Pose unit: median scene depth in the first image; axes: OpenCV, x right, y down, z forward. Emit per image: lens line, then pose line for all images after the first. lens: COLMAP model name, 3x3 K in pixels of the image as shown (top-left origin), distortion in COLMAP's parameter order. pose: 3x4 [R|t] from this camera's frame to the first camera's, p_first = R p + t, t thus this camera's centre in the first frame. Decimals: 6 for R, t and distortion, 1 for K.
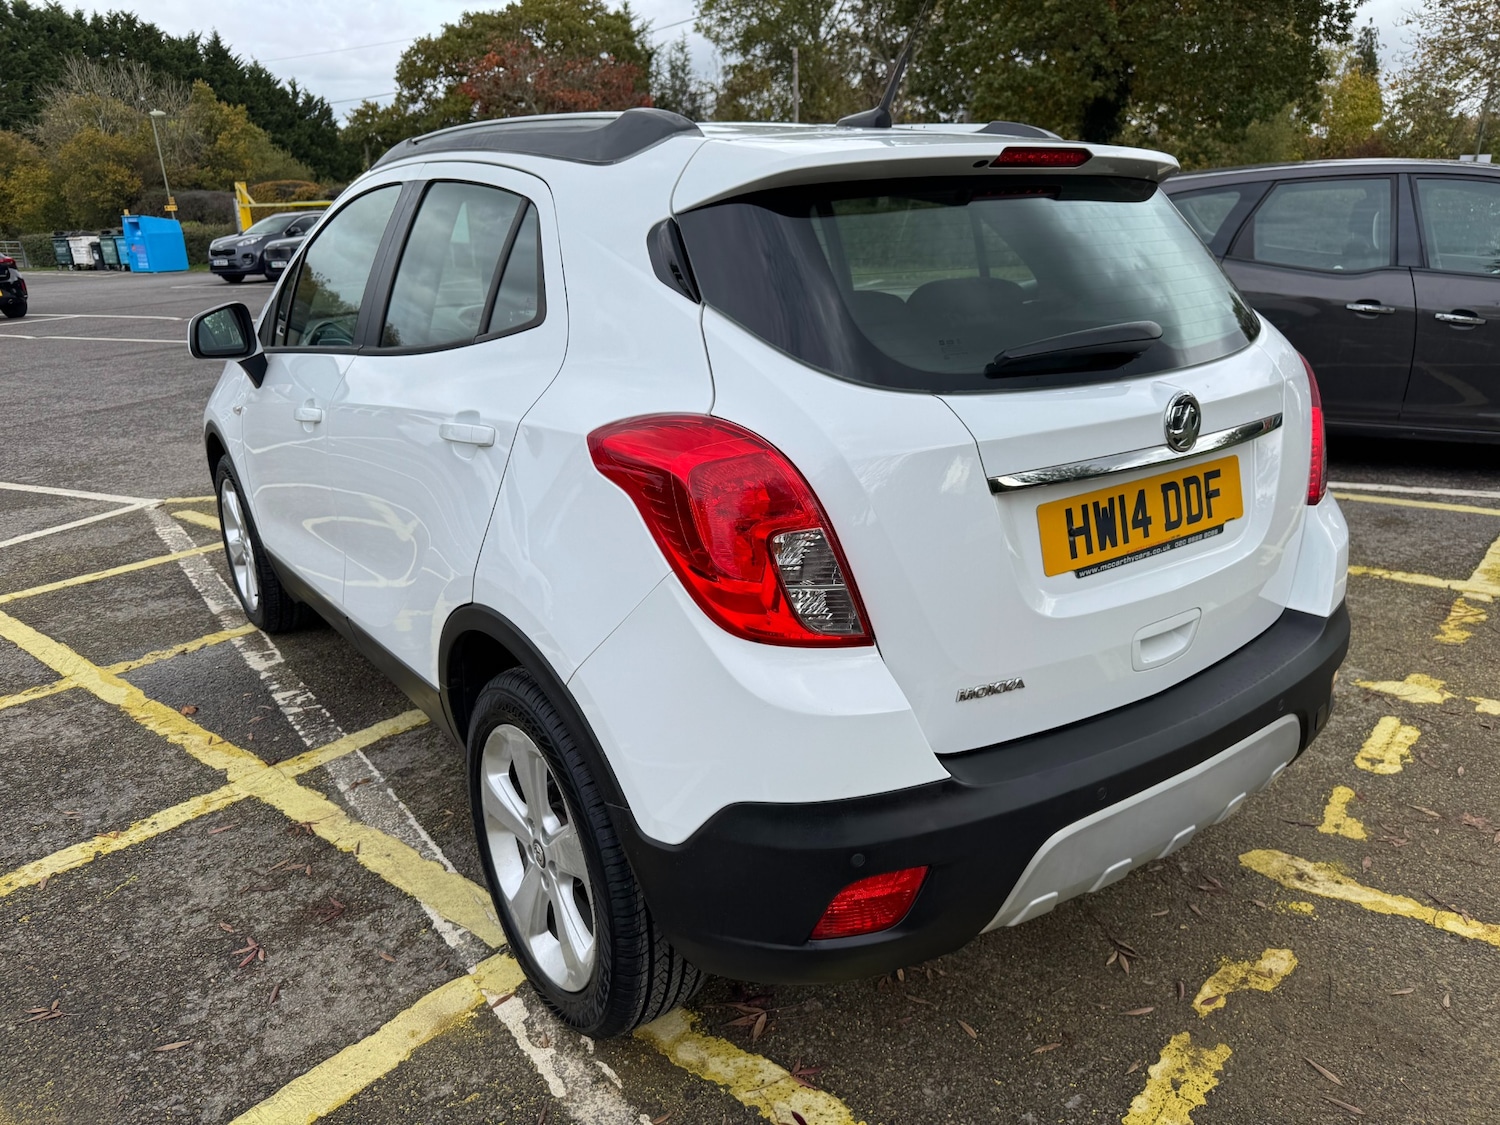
lens RADIAL K [[1066.0, 0, 736.3], [0, 1066.0, 563.7], [0, 0, 1]] dist [0.007730, -0.011682]
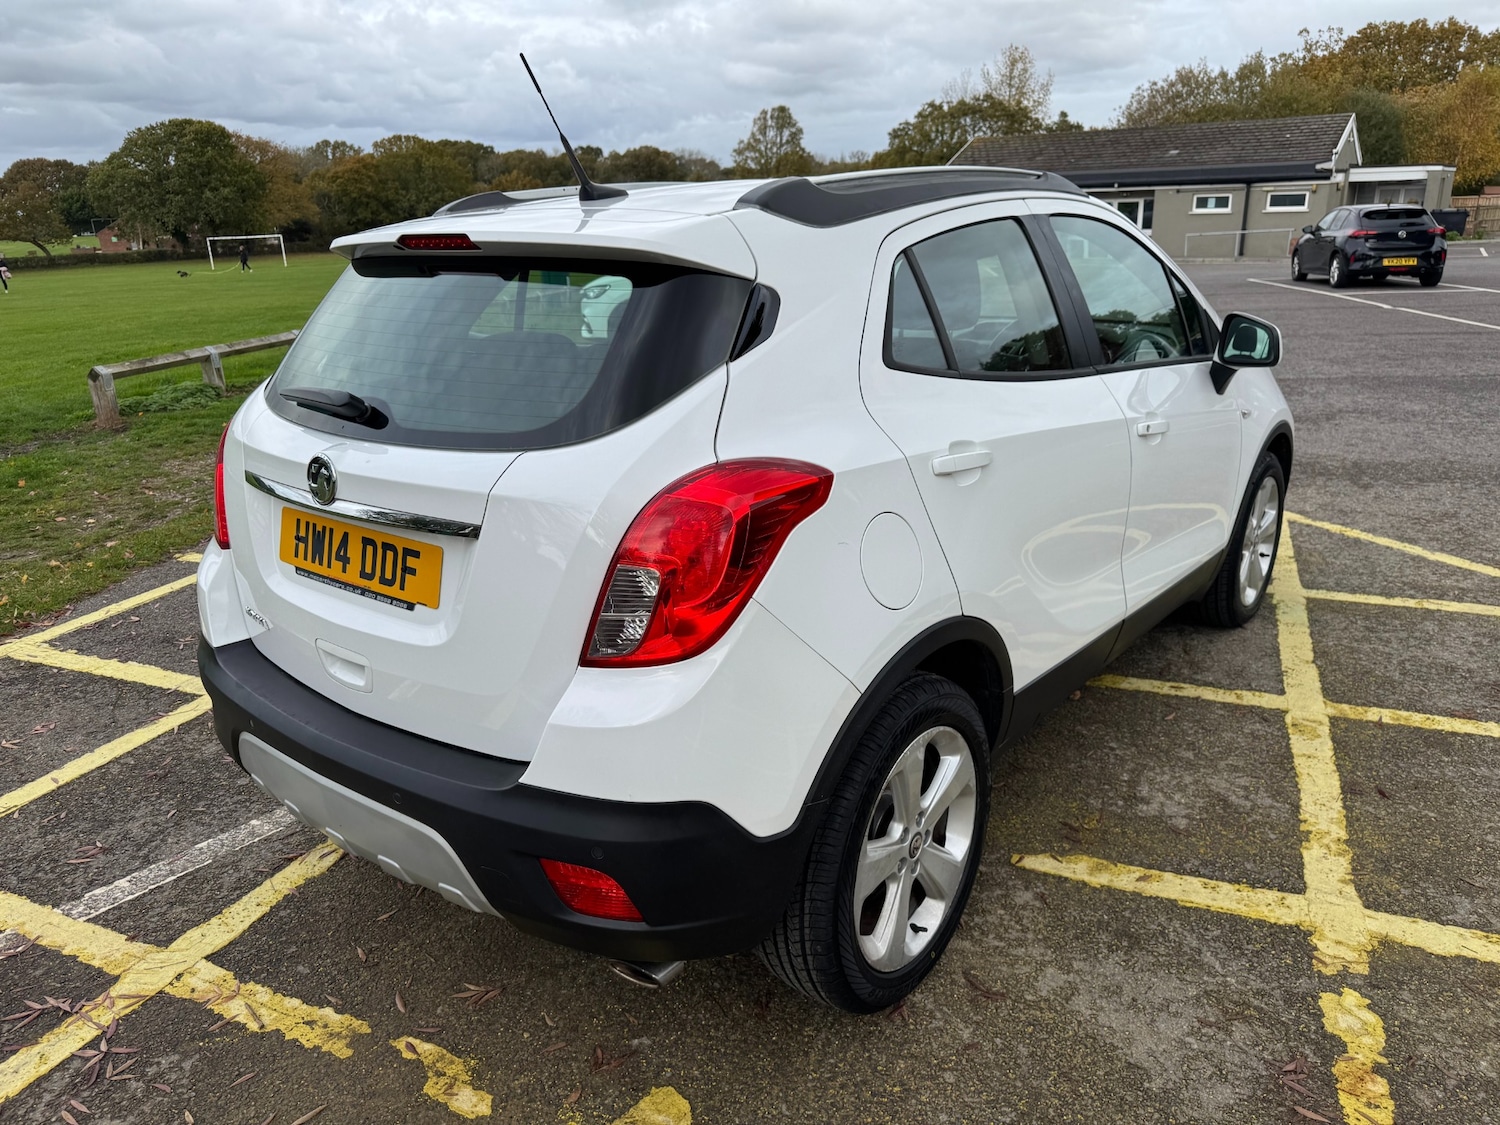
lens RADIAL K [[1069.1, 0, 748.2], [0, 1069.1, 556.8], [0, 0, 1]] dist [0.004326, -0.007099]
pose [[0.290634, 0.308239, -0.905826, 0.915250], [-0.281445, 0.932350, 0.226963, -0.251587], [0.914506, 0.188977, 0.357725, 0.572034]]
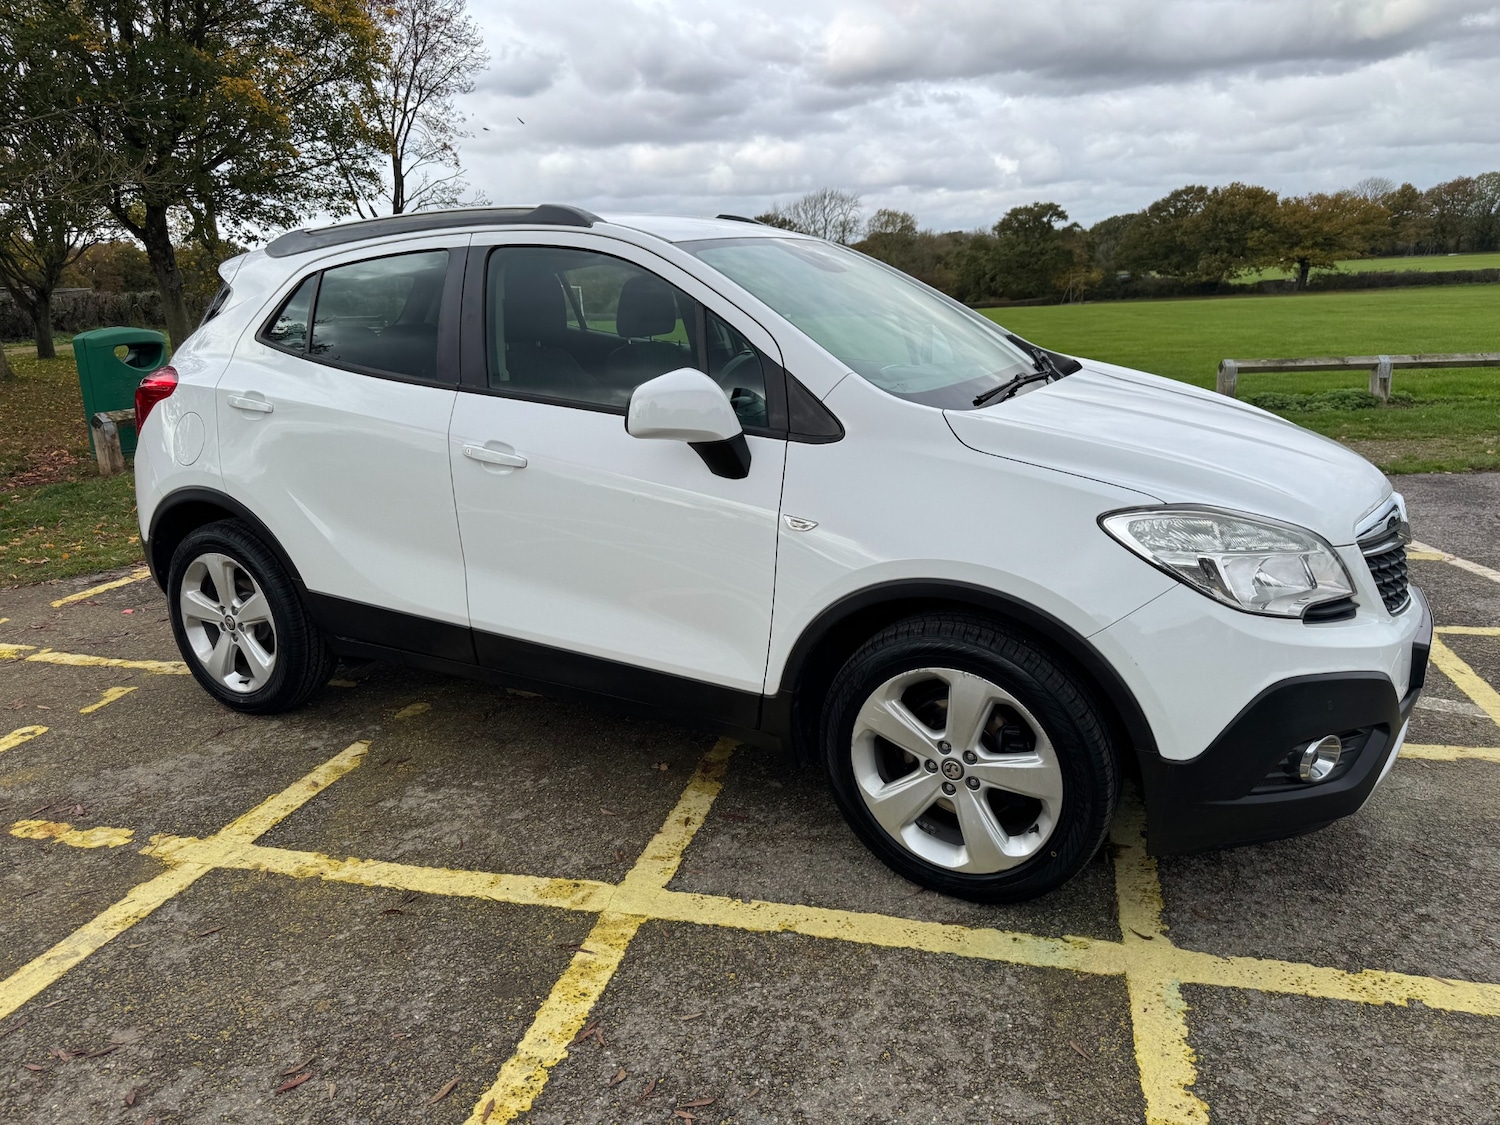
lens RADIAL K [[1060.7, 0, 753.2], [0, 1060.7, 562.1], [0, 0, 1]] dist [0.019337, -0.022921]
pose [[-0.894390, 0.169393, -0.413971, 0.305790], [-0.087489, 0.841385, 0.533308, -0.701872], [0.438647, 0.513203, -0.737707, 2.111019]]
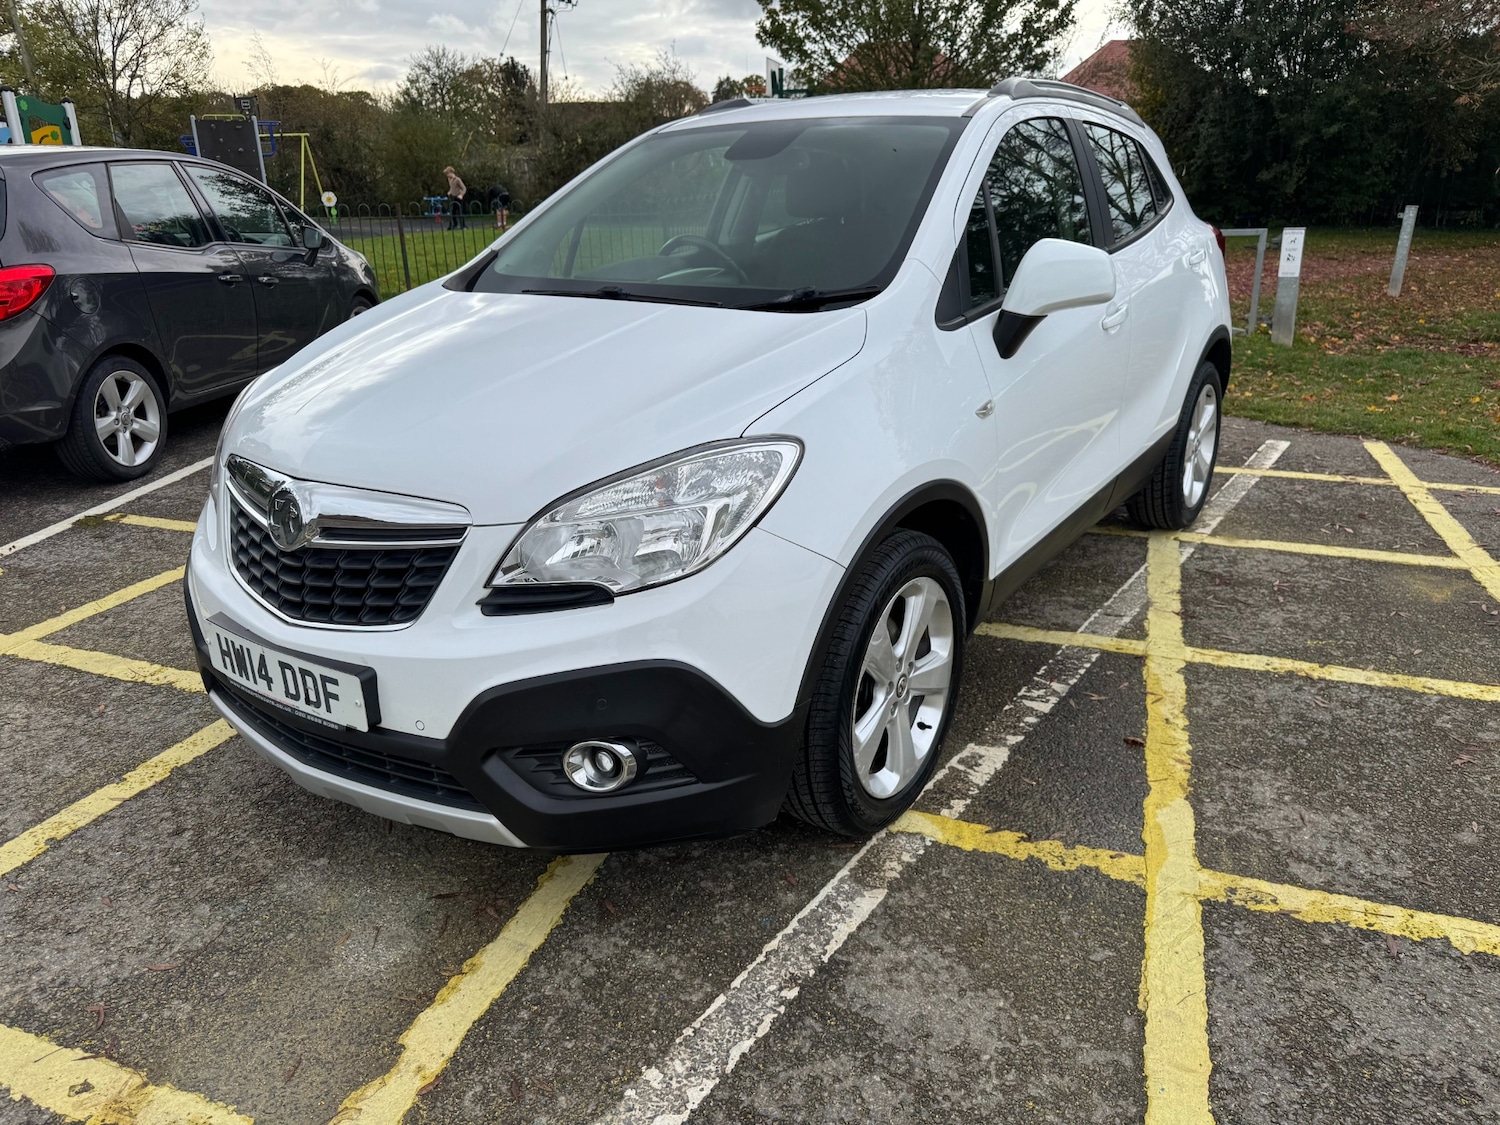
lens RADIAL K [[1066.0, 0, 736.3], [0, 1066.0, 563.7], [0, 0, 1]] dist [0.007730, -0.011682]
pose [[-0.332703, -0.287091, 0.898269, -1.263132], [0.322524, 0.860452, 0.394462, -0.455219], [-0.886164, 0.420952, -0.193681, 1.567821]]
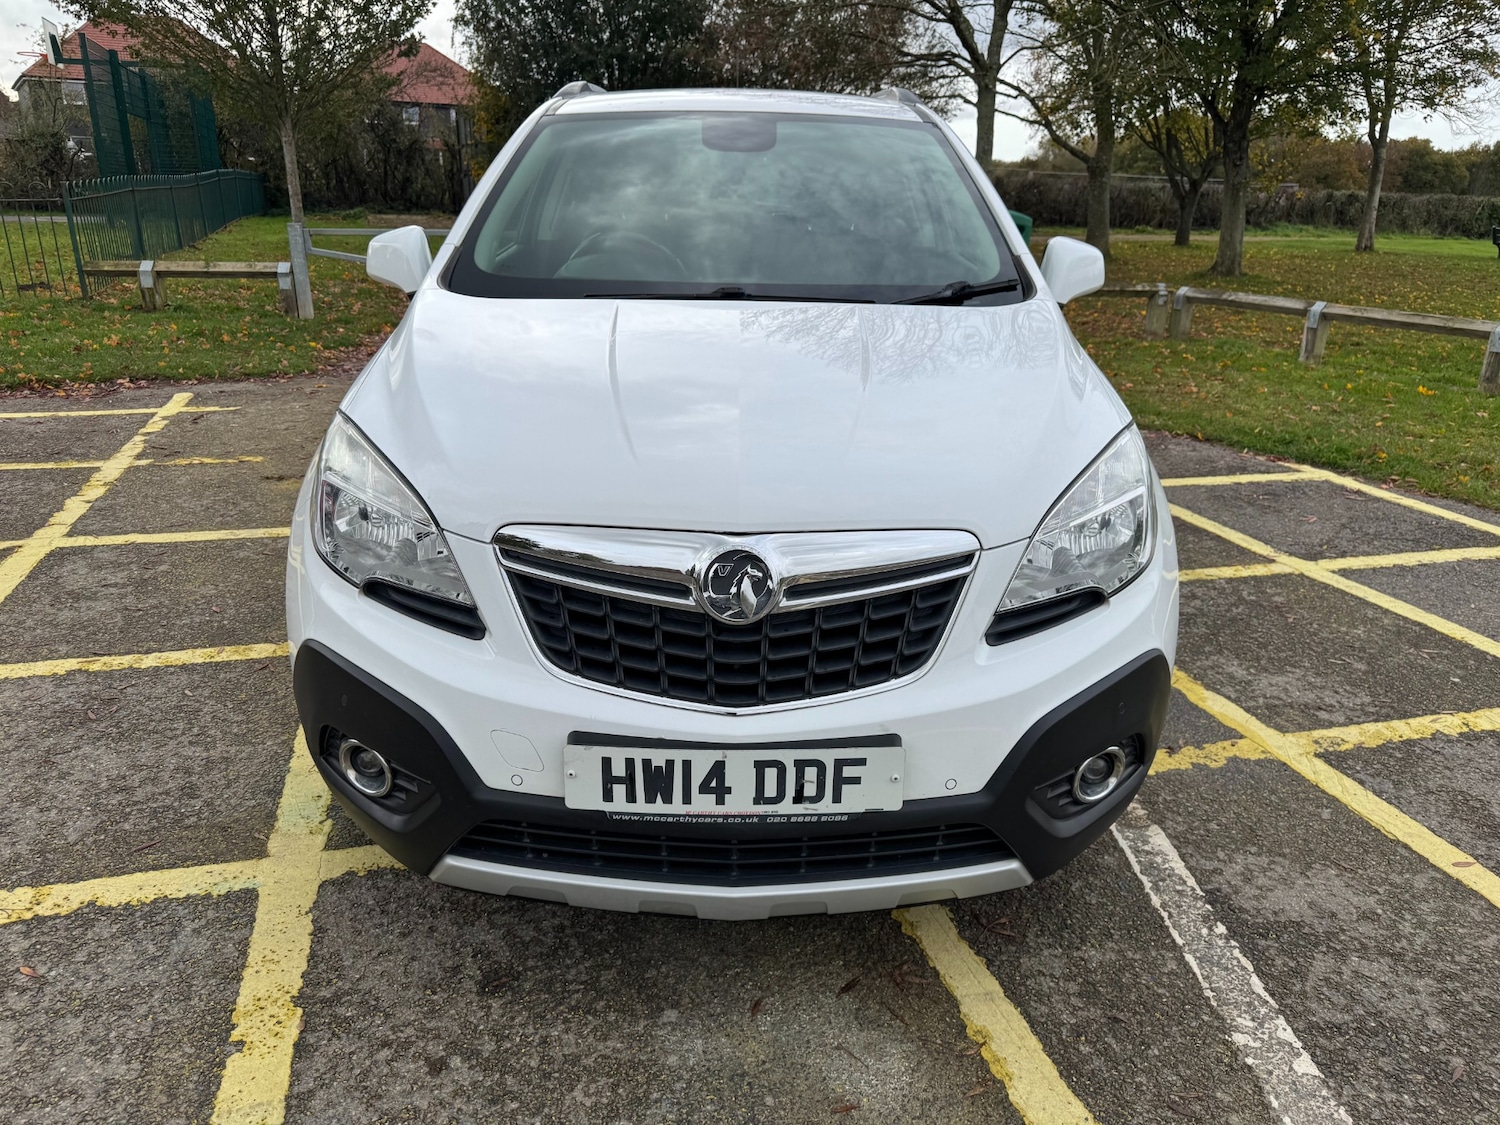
lens RADIAL K [[1083.5, 0, 744.2], [0, 1083.5, 531.6], [0, 0, 1]] dist [0.001852, -0.005976]
pose [[-0.825337, -0.163792, 0.540362, -0.848802], [0.180933, 0.829820, 0.527885, -0.617095], [-0.534866, 0.533452, -0.655246, 2.021707]]
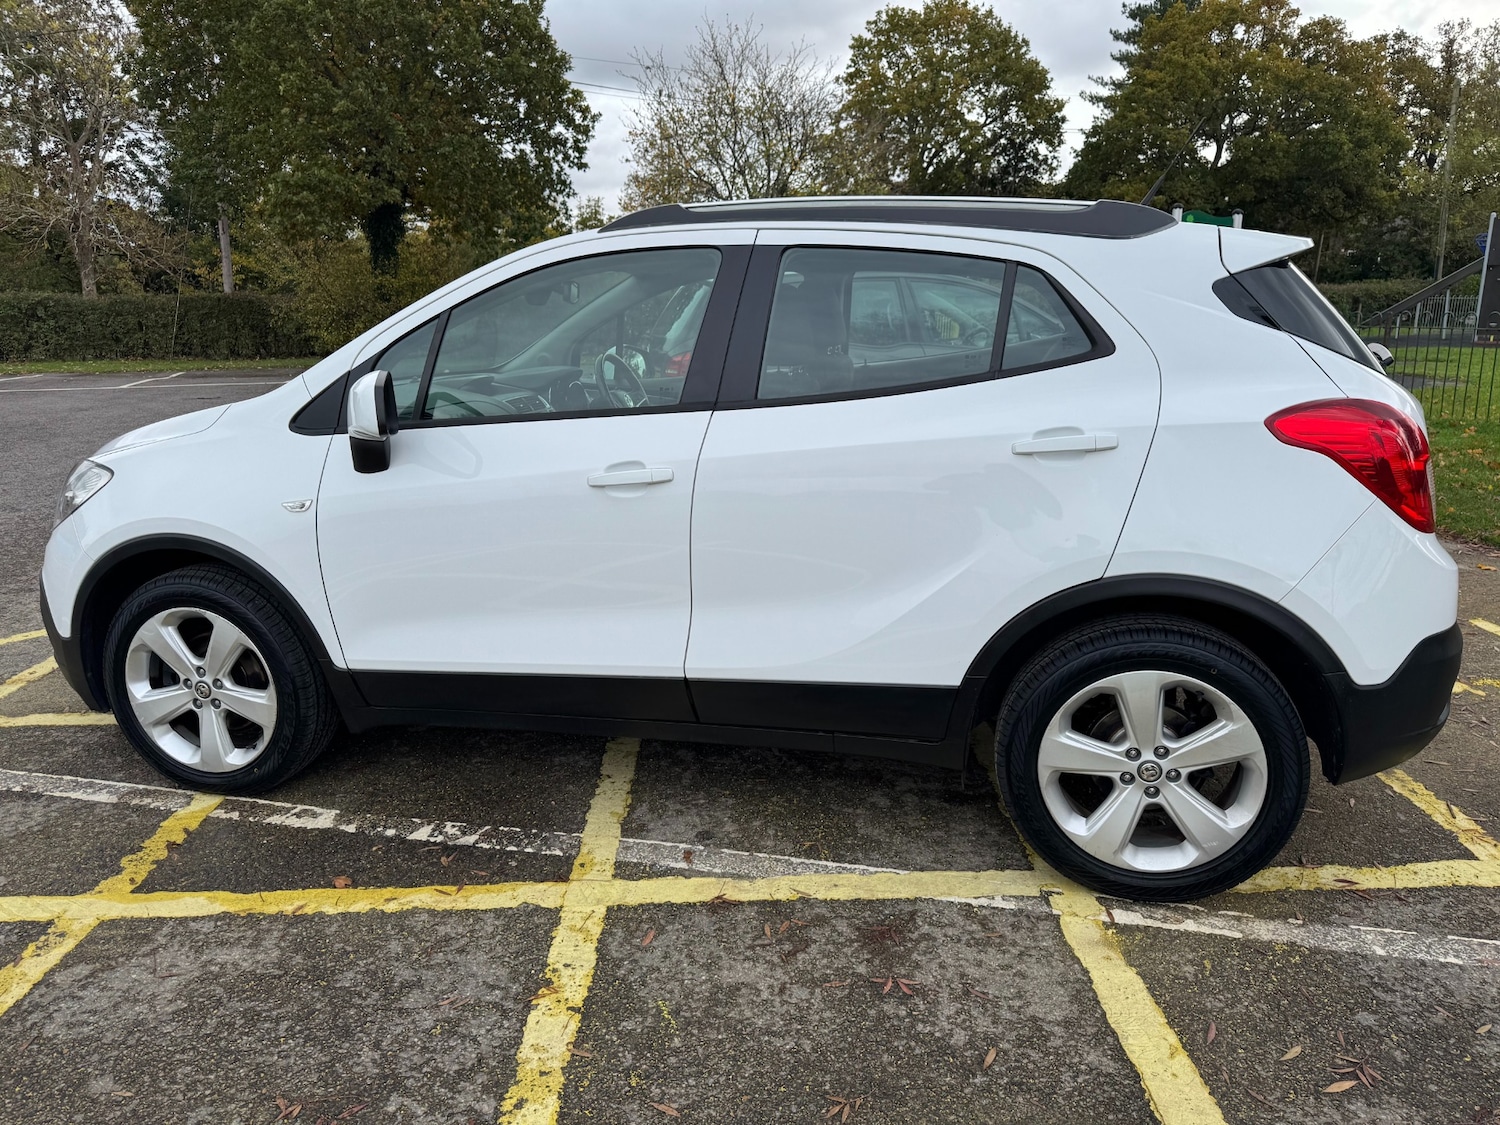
lens RADIAL K [[1060.4, 0, 743.6], [0, 1060.4, 556.7], [0, 0, 1]] dist [0.010772, -0.010744]
pose [[0.751733, -0.136562, 0.645173, -0.873961], [0.194621, 0.980691, -0.019186, -0.029065], [-0.630095, 0.139987, 0.763796, 0.207399]]
